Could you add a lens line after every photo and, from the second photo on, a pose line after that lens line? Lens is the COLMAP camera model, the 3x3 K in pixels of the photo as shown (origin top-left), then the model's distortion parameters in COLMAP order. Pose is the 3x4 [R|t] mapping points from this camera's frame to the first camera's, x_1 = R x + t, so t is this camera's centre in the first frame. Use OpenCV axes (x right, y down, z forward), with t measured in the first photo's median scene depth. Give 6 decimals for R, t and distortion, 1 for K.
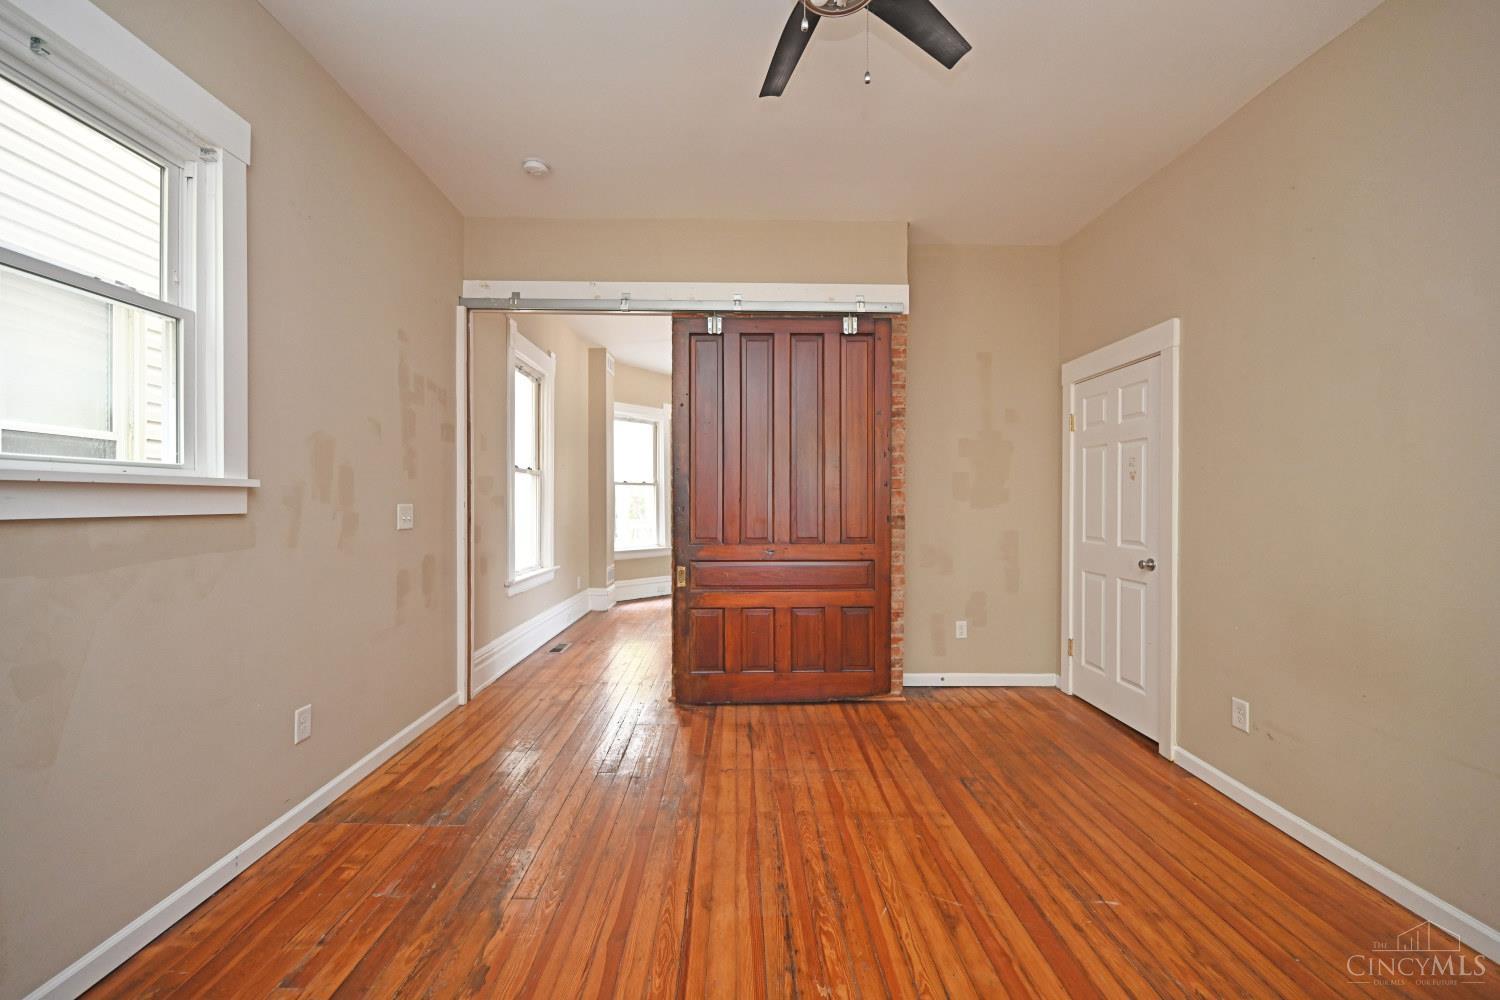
lens RADIAL K [[588.6, 0, 752.7], [0, 588.6, 505.9], [0, 0, 1]] dist [0.000279, -0.000004]
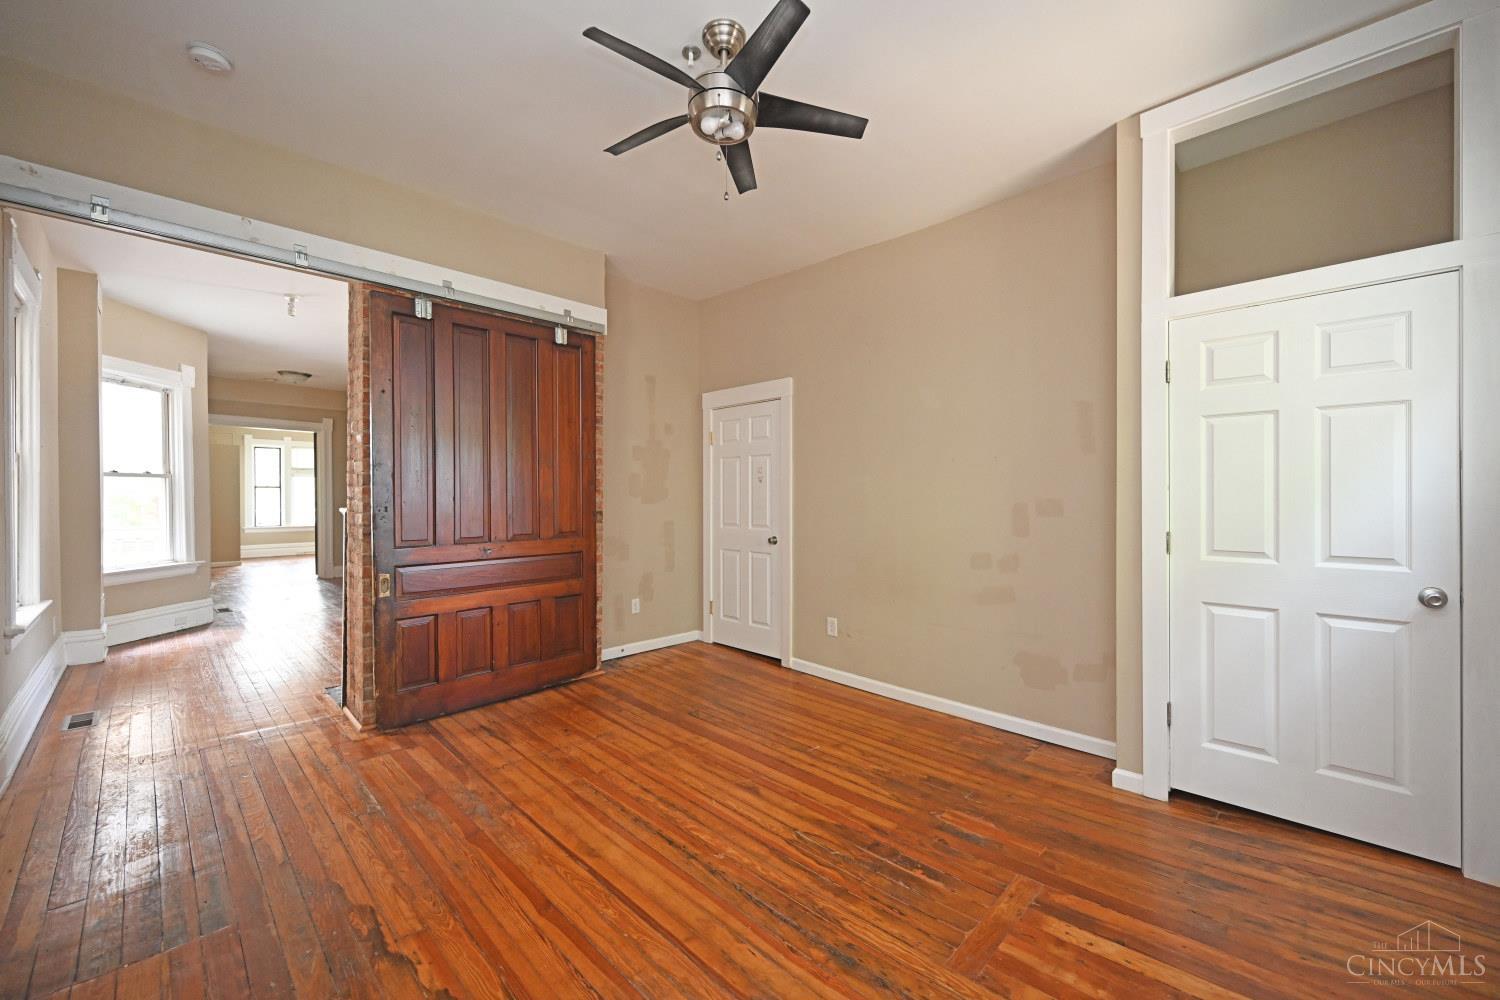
lens RADIAL K [[587.3, 0, 752.0], [0, 587.3, 502.5], [0, 0, 1]] dist [-0.001075, -0.000201]
pose [[0.716438, -0.011523, 0.697556, -0.407892], [0.009329, 0.999932, 0.006937, -0.006775], [-0.697589, 0.001537, 0.716497, -0.020075]]
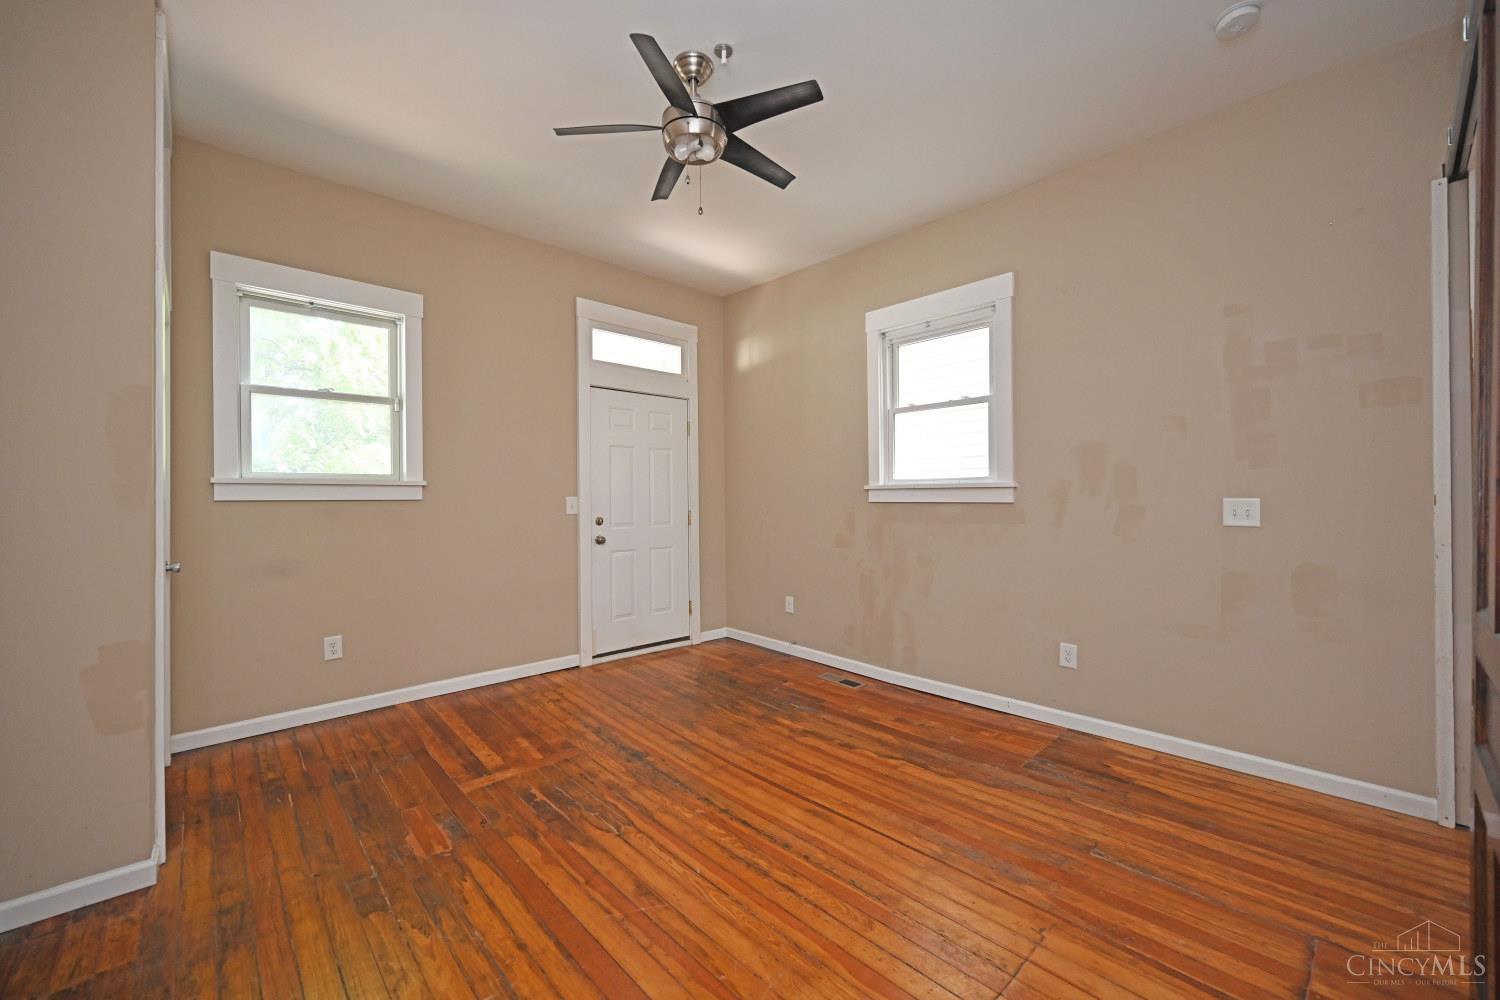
lens RADIAL K [[587.5, 0, 750.3], [0, 587.5, 503.3], [0, 0, 1]] dist [-0.000595, -0.000045]
pose [[-0.747161, 0.004091, -0.664631, 0.545369], [-0.006878, 0.999880, 0.013887, -0.002101], [0.664608, 0.014947, -0.747043, 1.169044]]
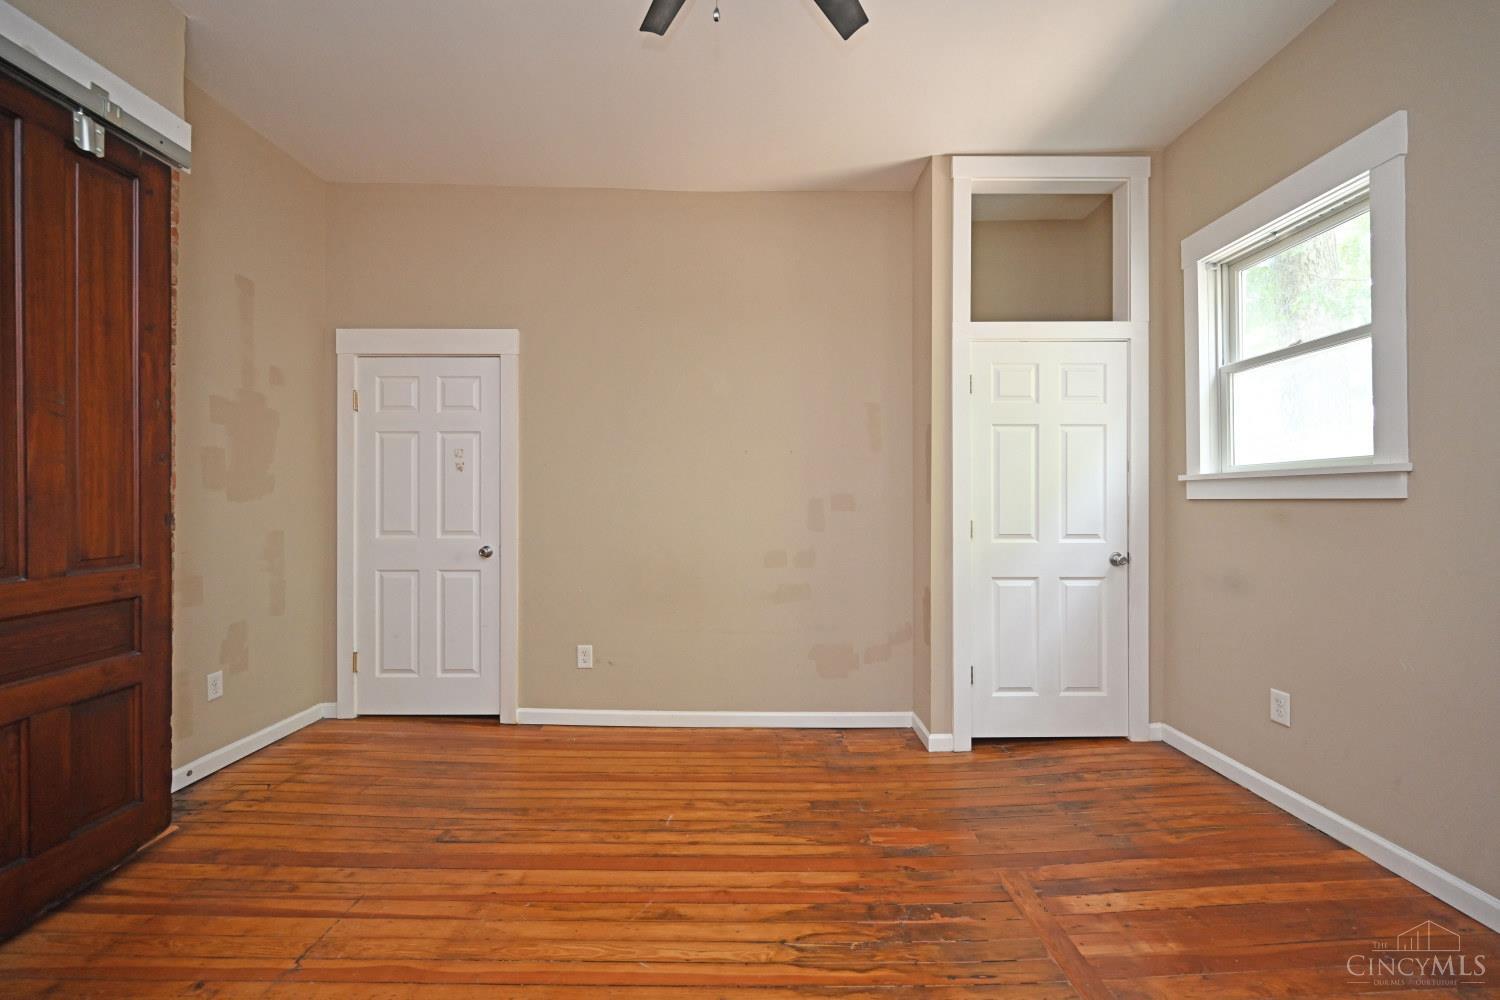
lens RADIAL K [[587.3, 0, 752.0], [0, 587.3, 502.5], [0, 0, 1]] dist [-0.001075, -0.000201]
pose [[0.019661, -0.008251, 0.999773, -0.389873], [0.007203, 0.999941, 0.008111, 0.005691], [-0.999781, 0.007042, 0.019719, 0.516395]]
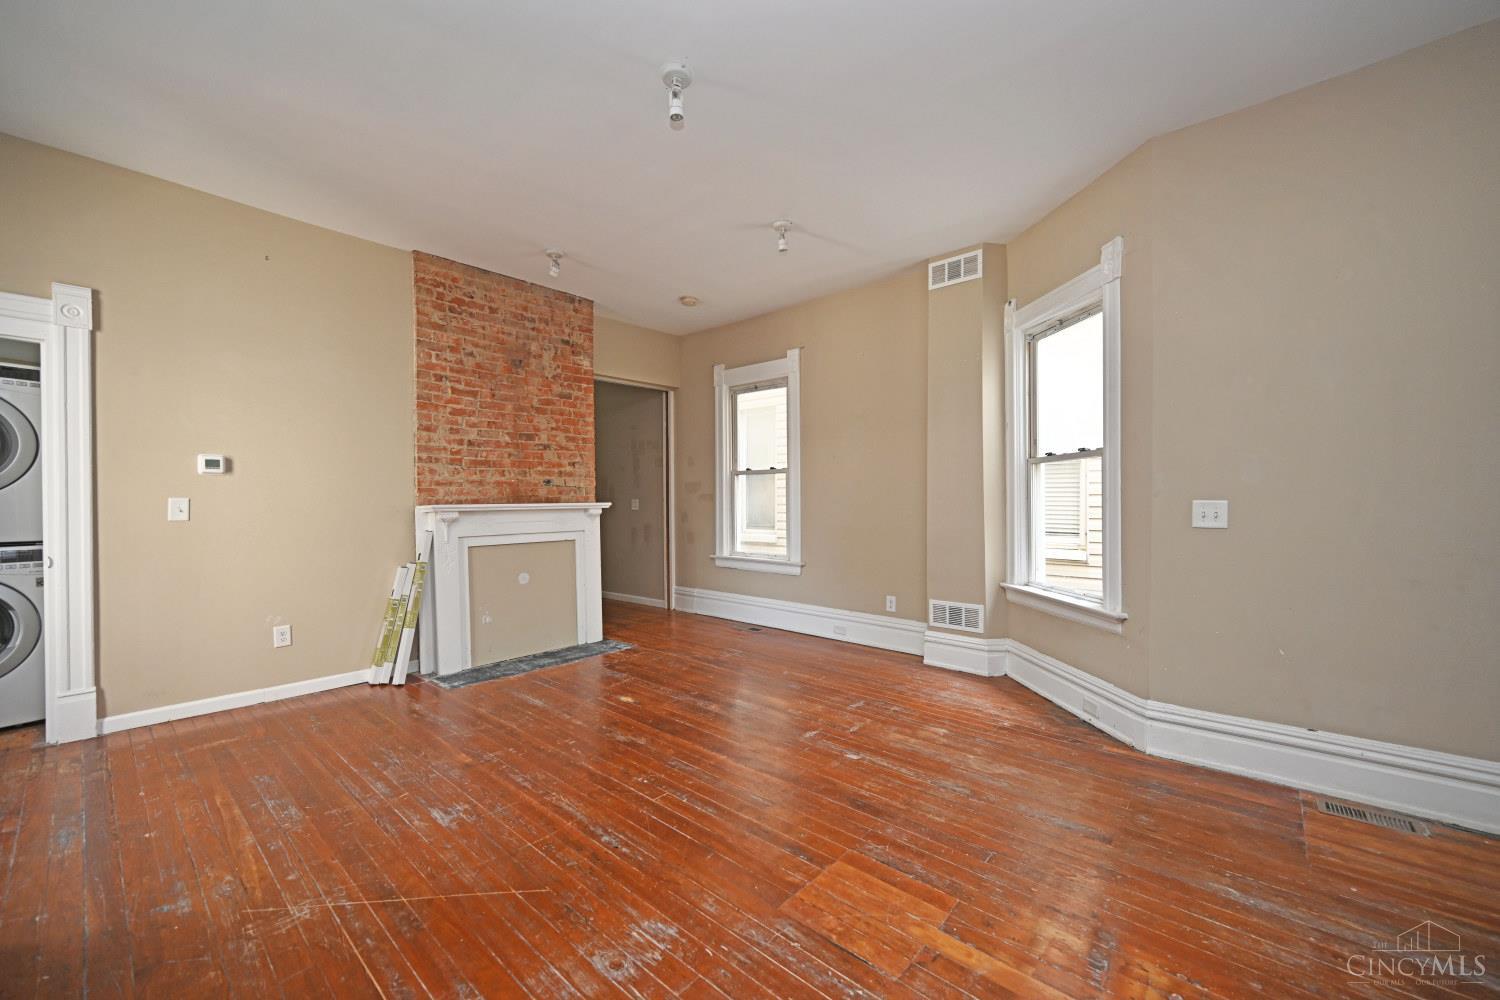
lens RADIAL K [[589.3, 0, 752.8], [0, 589.3, 504.4], [0, 0, 1]] dist [-0.001349, -0.000204]
pose [[-0.676750, 0.001120, -0.736212, 0.806938], [-0.006595, 0.999949, 0.007584, -0.003150], [0.736184, 0.009988, -0.676708, 2.922829]]
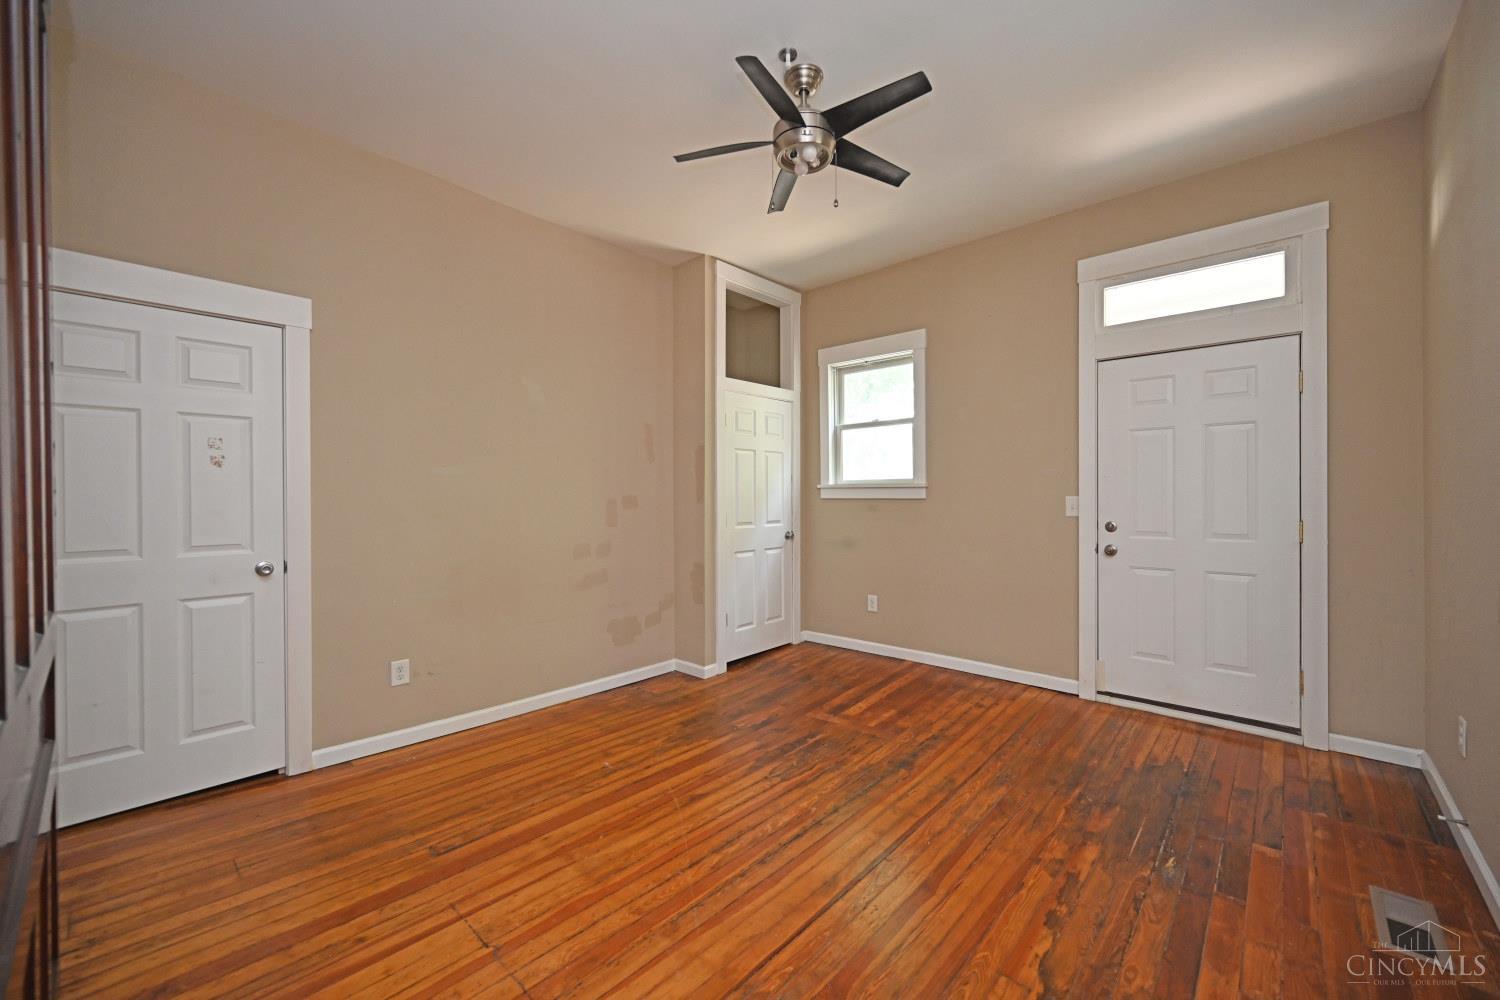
lens RADIAL K [[587.3, 0, 752.0], [0, 587.3, 502.5], [0, 0, 1]] dist [-0.001075, -0.000201]
pose [[-0.724388, -0.010839, 0.689307, -0.433227], [0.004685, 0.999776, 0.020644, -0.010341], [-0.689376, 0.018183, -0.724175, 1.166825]]
